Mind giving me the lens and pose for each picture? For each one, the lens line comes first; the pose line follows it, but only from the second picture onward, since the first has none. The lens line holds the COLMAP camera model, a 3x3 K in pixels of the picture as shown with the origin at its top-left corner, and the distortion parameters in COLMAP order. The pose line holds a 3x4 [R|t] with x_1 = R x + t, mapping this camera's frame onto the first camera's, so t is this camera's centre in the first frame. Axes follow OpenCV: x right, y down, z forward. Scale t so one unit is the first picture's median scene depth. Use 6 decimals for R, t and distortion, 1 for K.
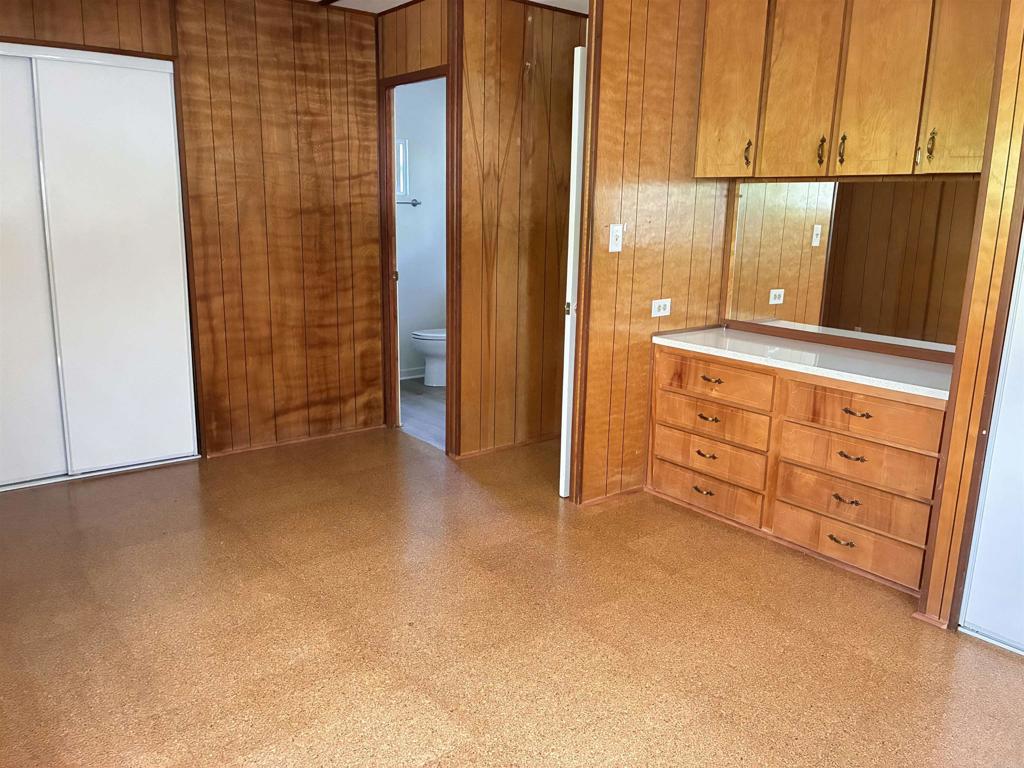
lens RADIAL K [[781.2, 0, 517.7], [0, 781.2, 380.2], [0, 0, 1]] dist [0.056458, -0.072392]
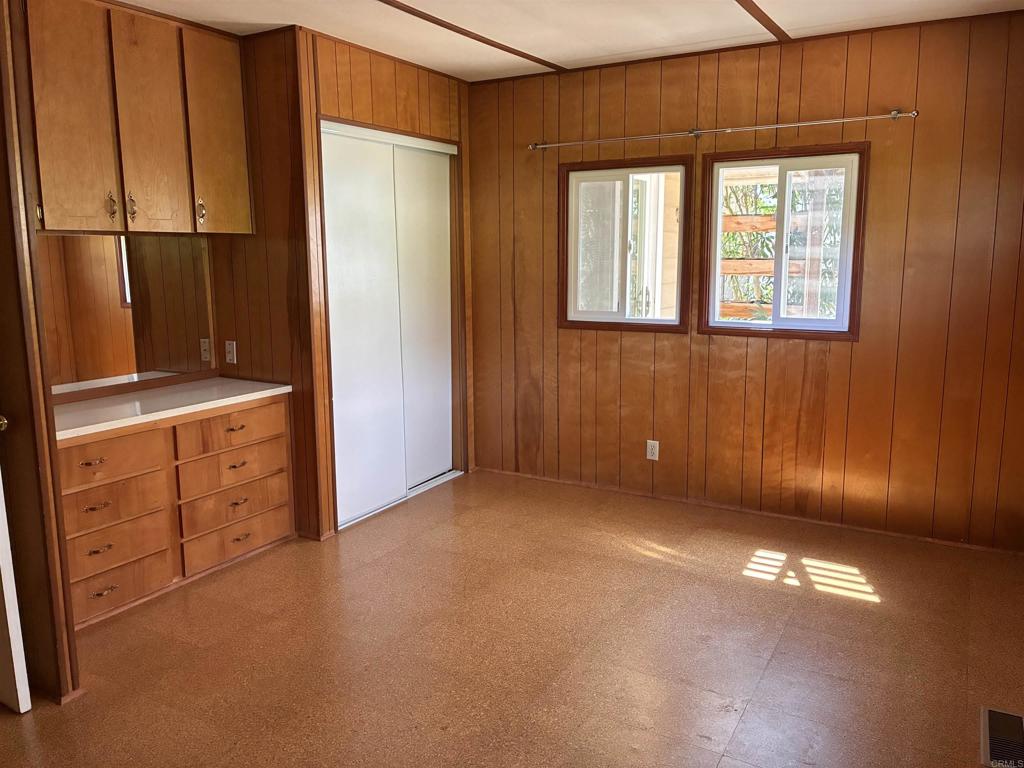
lens RADIAL K [[781.2, 0, 517.7], [0, 781.2, 380.2], [0, 0, 1]] dist [0.056458, -0.072392]
pose [[-0.376409, -0.166170, 0.911430, -0.788341], [0.200461, 0.945870, 0.255237, -0.239912], [-0.904506, 0.278780, -0.322723, 0.942411]]
